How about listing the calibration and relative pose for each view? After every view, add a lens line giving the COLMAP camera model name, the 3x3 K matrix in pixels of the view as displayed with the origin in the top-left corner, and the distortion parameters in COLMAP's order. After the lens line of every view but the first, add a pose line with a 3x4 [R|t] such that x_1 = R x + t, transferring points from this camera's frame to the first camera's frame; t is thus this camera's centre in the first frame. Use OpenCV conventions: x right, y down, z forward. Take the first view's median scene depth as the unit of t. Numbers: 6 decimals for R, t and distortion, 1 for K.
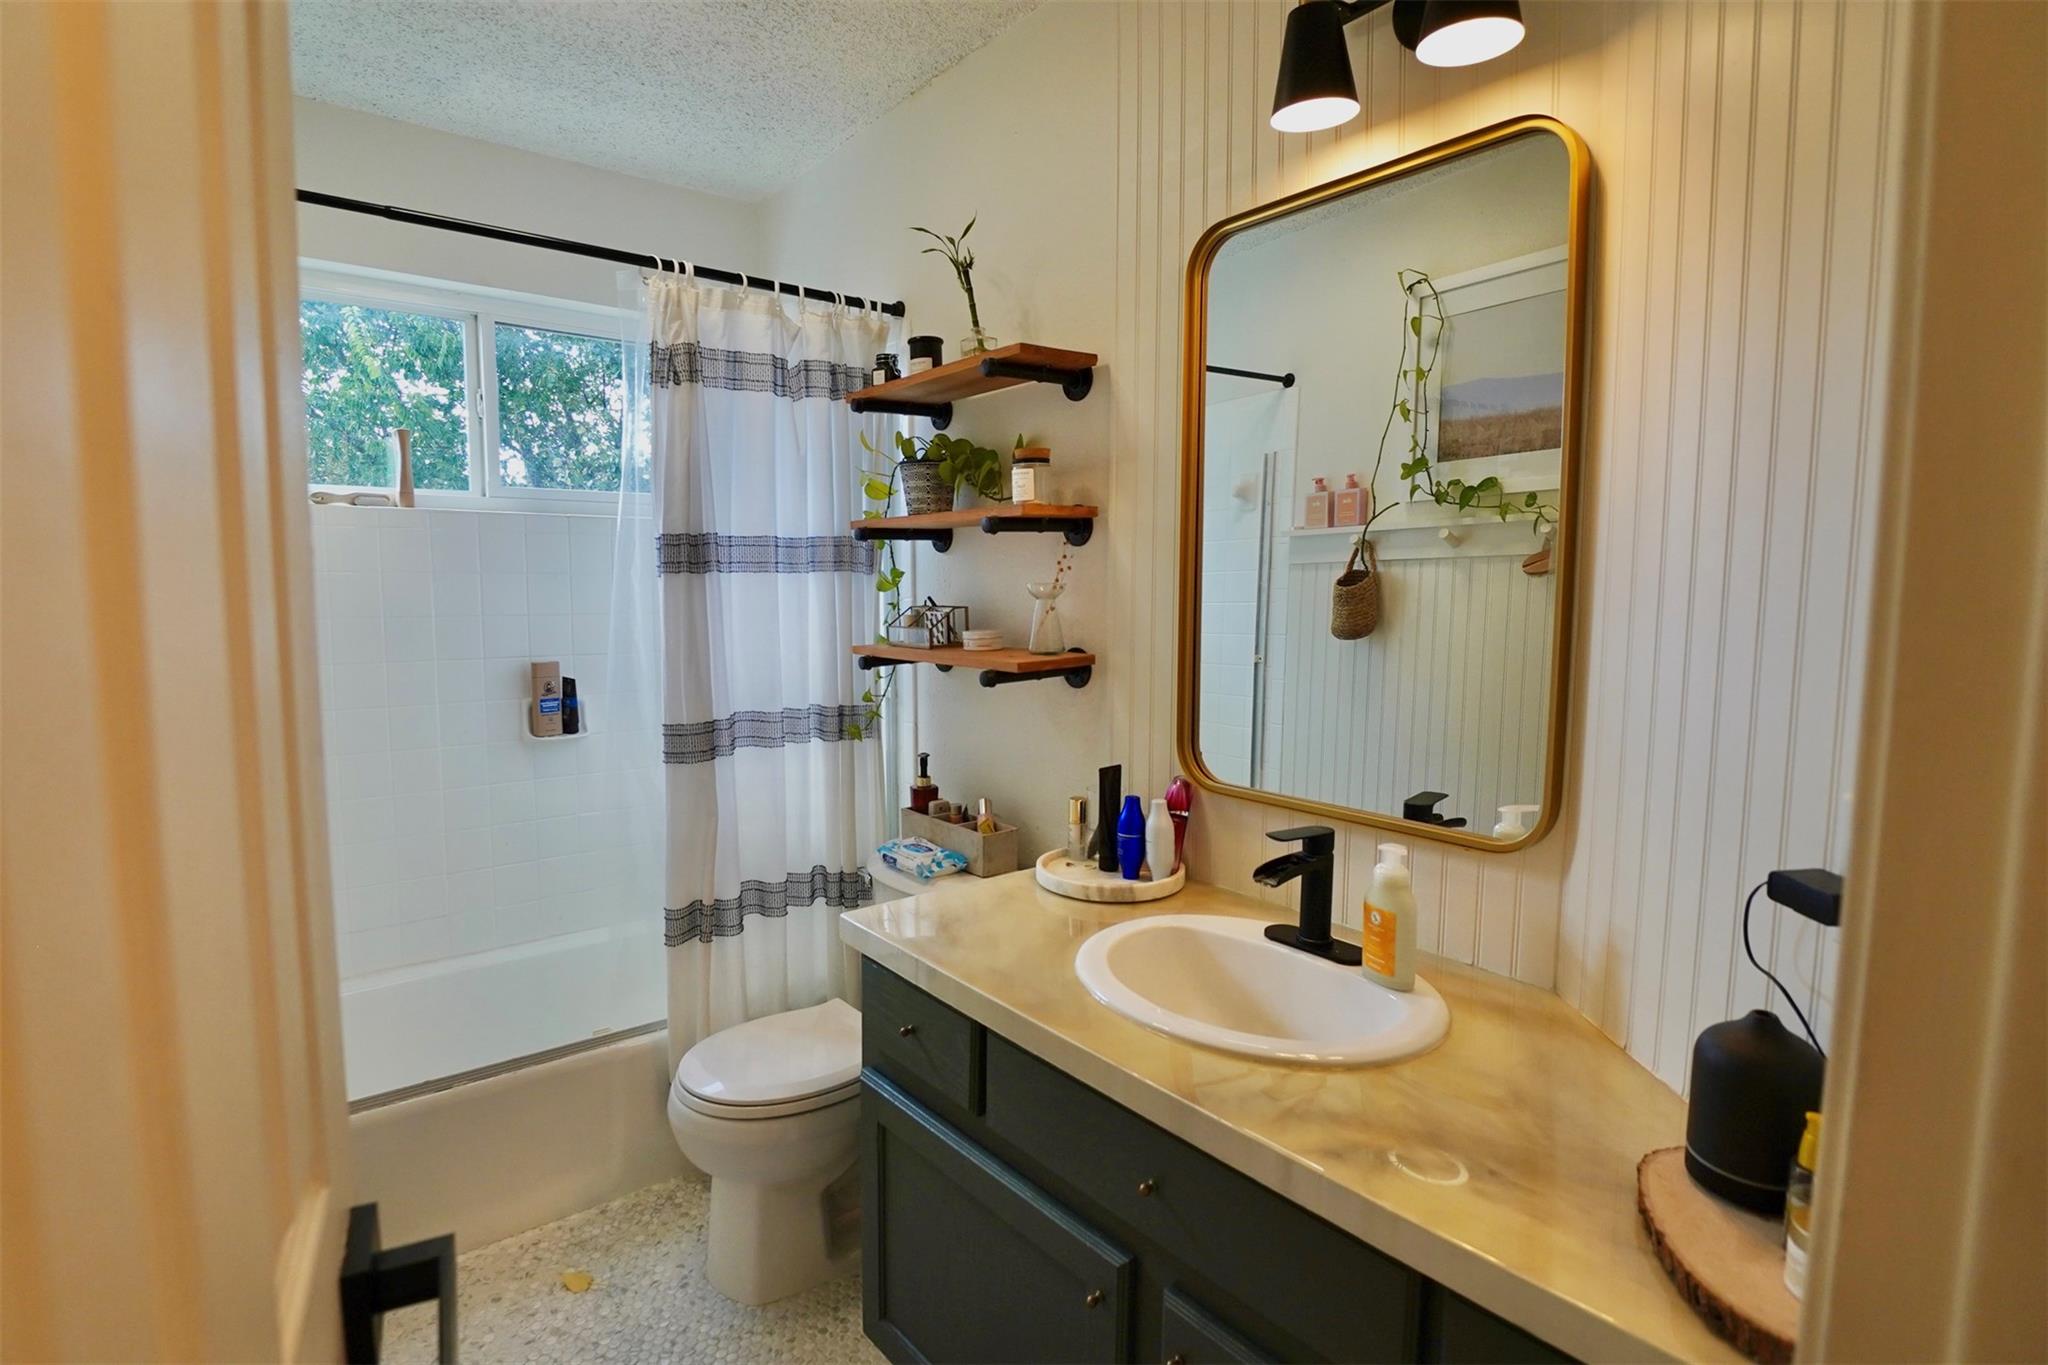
lens RADIAL K [[991.9, 0, 1014.8], [0, 991.9, 677.4], [0, 0, 1]] dist [-0.024713, -0.001585]
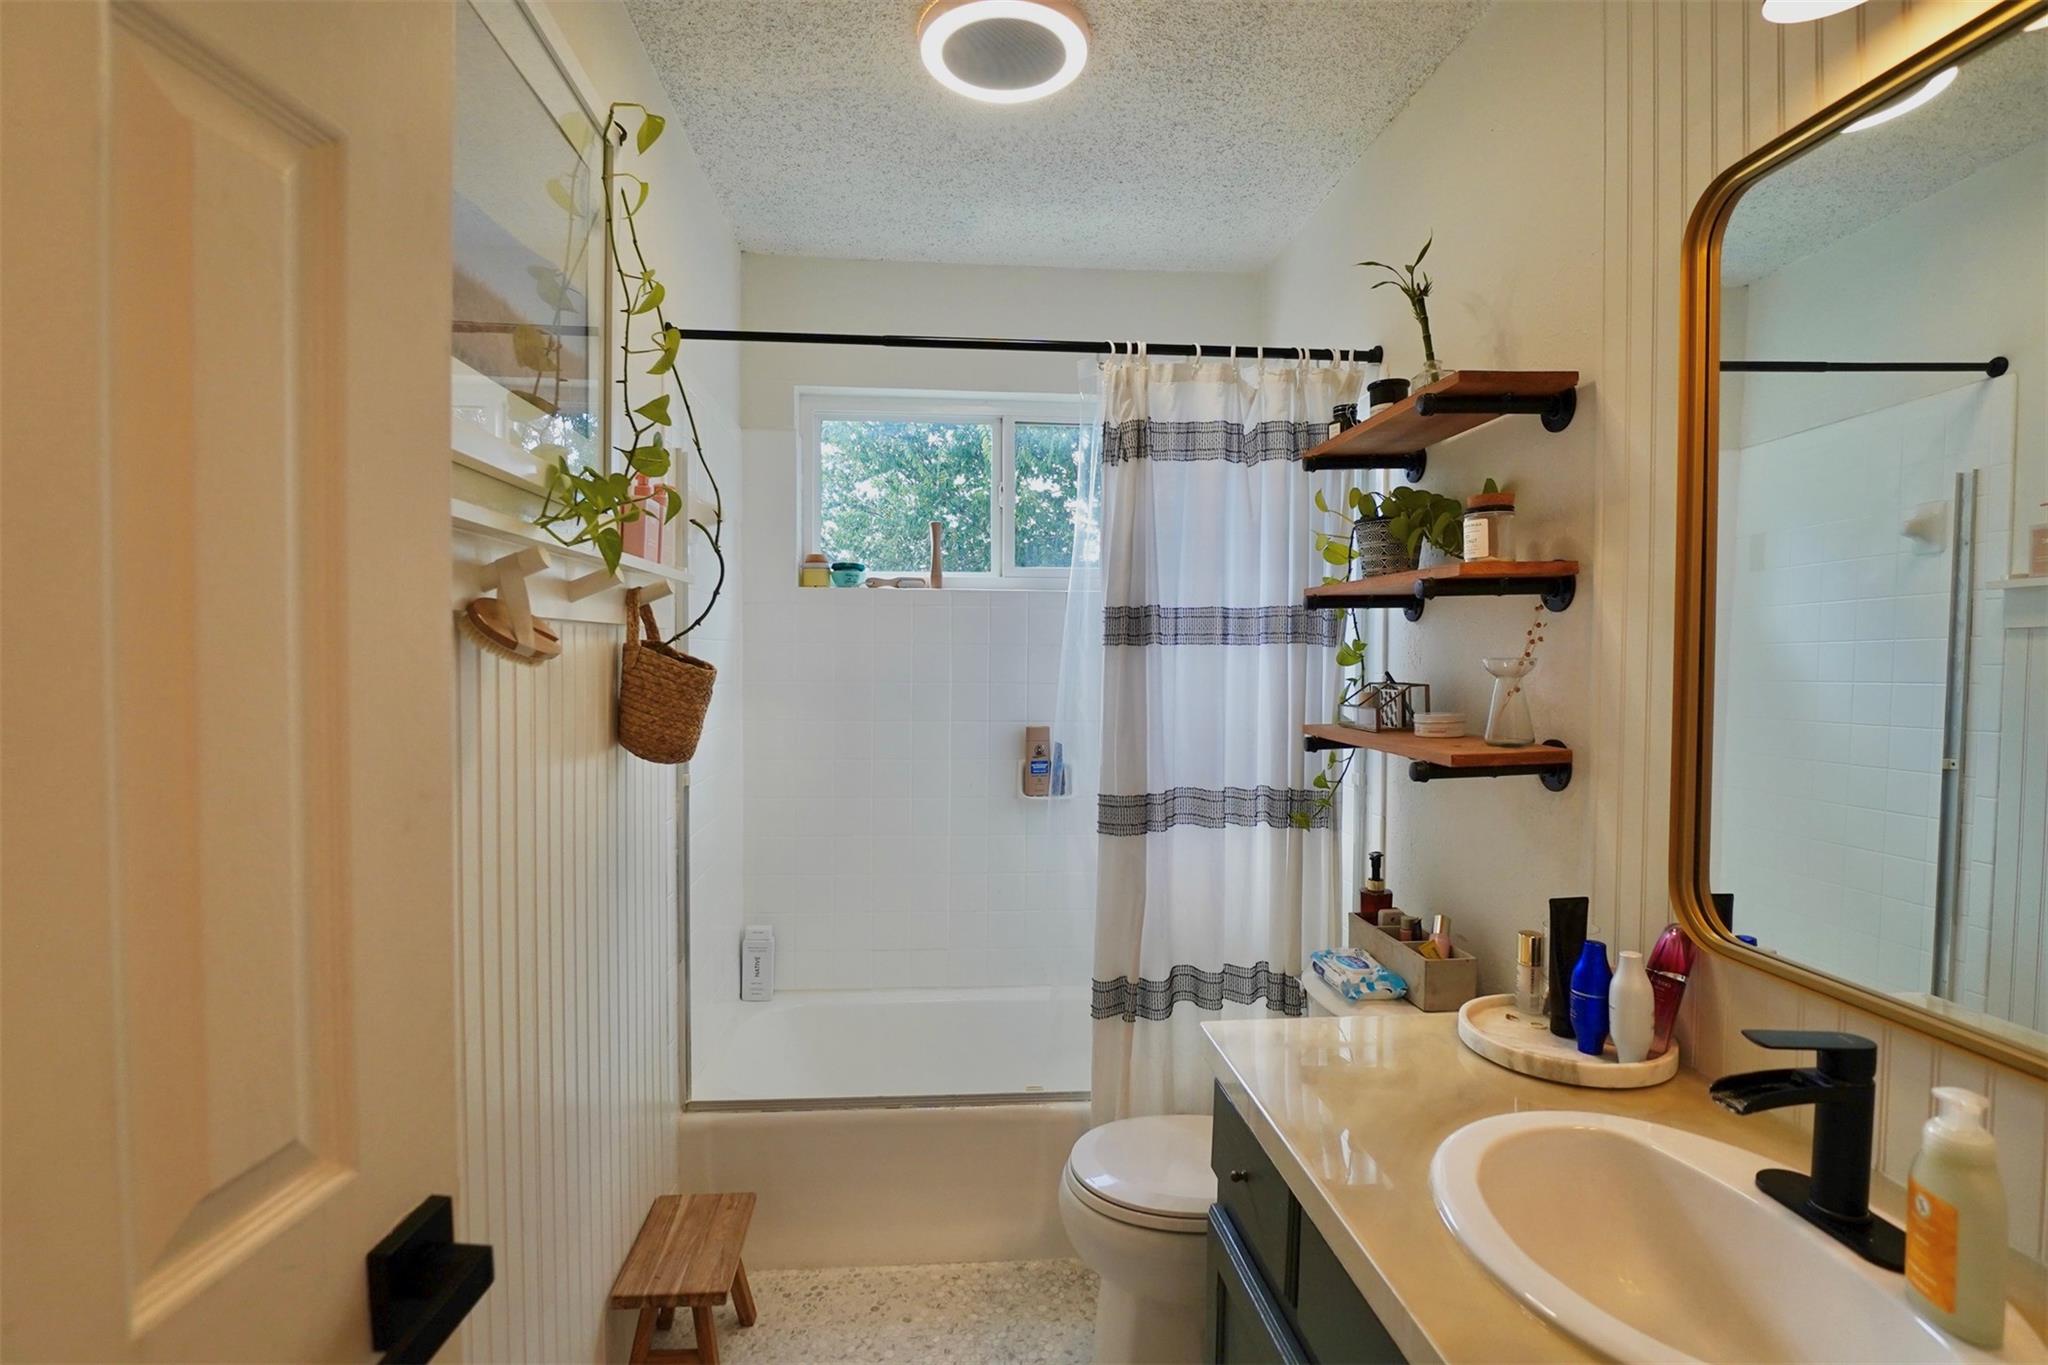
lens RADIAL K [[999.1, 0, 1013.7], [0, 999.1, 676.6], [0, 0, 1]] dist [-0.020636, -0.002907]
pose [[0.826218, 0.016248, -0.563117, 0.143092], [-0.056210, 0.996973, -0.053706, -0.012665], [0.560540, 0.076026, 0.824630, 0.098425]]
